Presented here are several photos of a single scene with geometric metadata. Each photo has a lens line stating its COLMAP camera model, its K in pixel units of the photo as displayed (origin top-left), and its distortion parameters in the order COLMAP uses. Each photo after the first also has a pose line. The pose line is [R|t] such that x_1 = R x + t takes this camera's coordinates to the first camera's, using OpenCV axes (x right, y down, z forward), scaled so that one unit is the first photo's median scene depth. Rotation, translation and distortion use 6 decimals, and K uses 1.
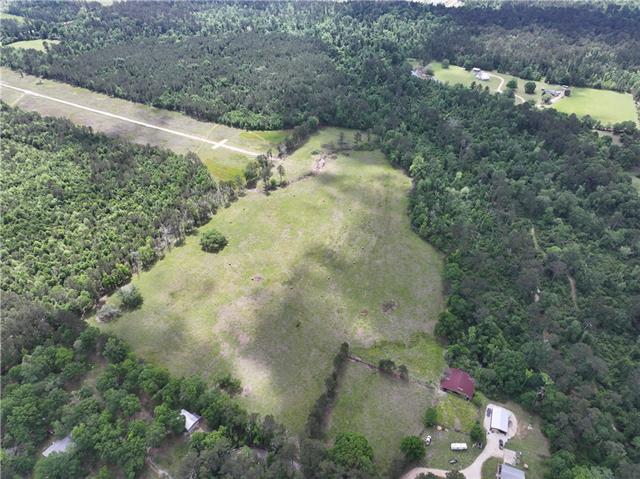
lens RADIAL K [[451.5, 0, 321.1], [0, 451.5, 240.3], [0, 0, 1]] dist [0.000581, 0.013528]
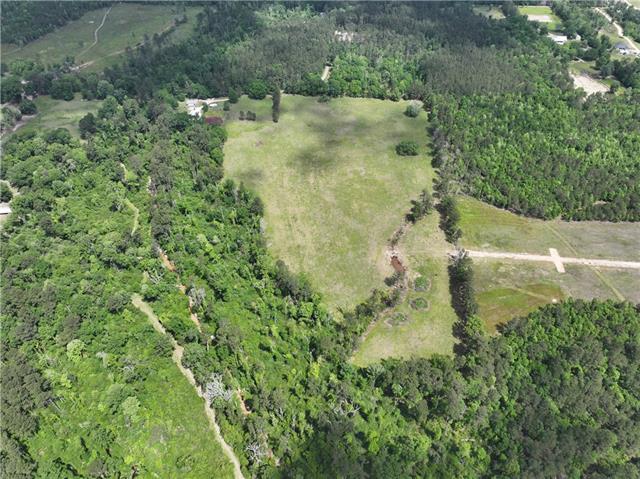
lens RADIAL K [[451.5, 0, 322.3], [0, 451.5, 241.5], [0, 0, 1]] dist [0.000581, 0.013528]
pose [[-0.922211, 0.262242, -0.284177, 0.345913], [-0.242148, 0.181322, 0.953146, -0.944977], [0.301482, 0.947814, -0.103715, 1.138964]]
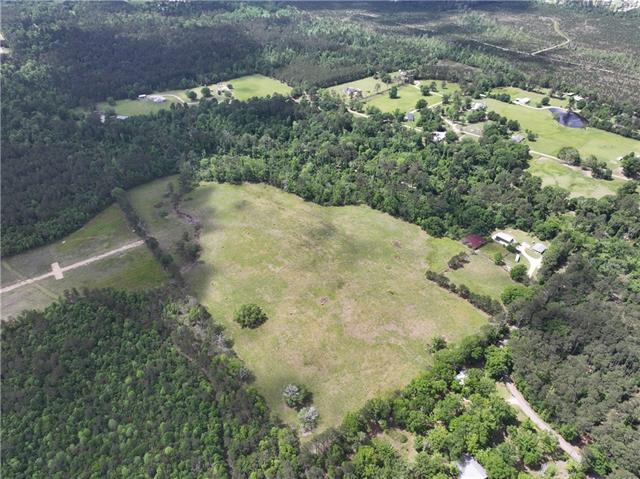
lens RADIAL K [[451.5, 0, 321.2], [0, 451.5, 240.1], [0, 0, 1]] dist [0.000581, 0.013528]
pose [[0.444015, -0.537849, 0.716638, -0.659196], [0.562907, 0.789707, 0.243923, -0.230707], [-0.697127, 0.295095, 0.653401, 0.220629]]
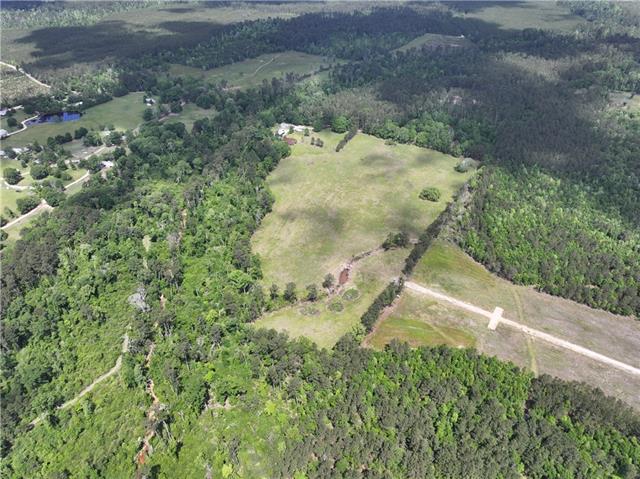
lens RADIAL K [[451.5, 0, 320.6], [0, 451.5, 240.3], [0, 0, 1]] dist [0.000581, 0.013528]
pose [[-0.997659, -0.038986, 0.056189, -0.000783], [0.043297, 0.275916, 0.960206, -1.084645], [-0.052938, 0.960391, -0.273582, 1.318154]]
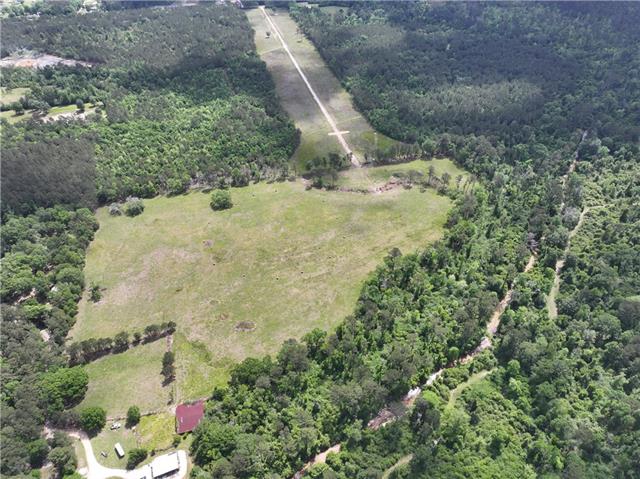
lens RADIAL K [[451.5, 0, 321.4], [0, 451.5, 238.5], [0, 0, 1]] dist [0.000581, 0.013528]
pose [[0.678670, 0.470487, -0.563959, 0.551534], [-0.451589, 0.872885, 0.184768, -0.212739], [0.579202, 0.129281, 0.804867, 0.201163]]
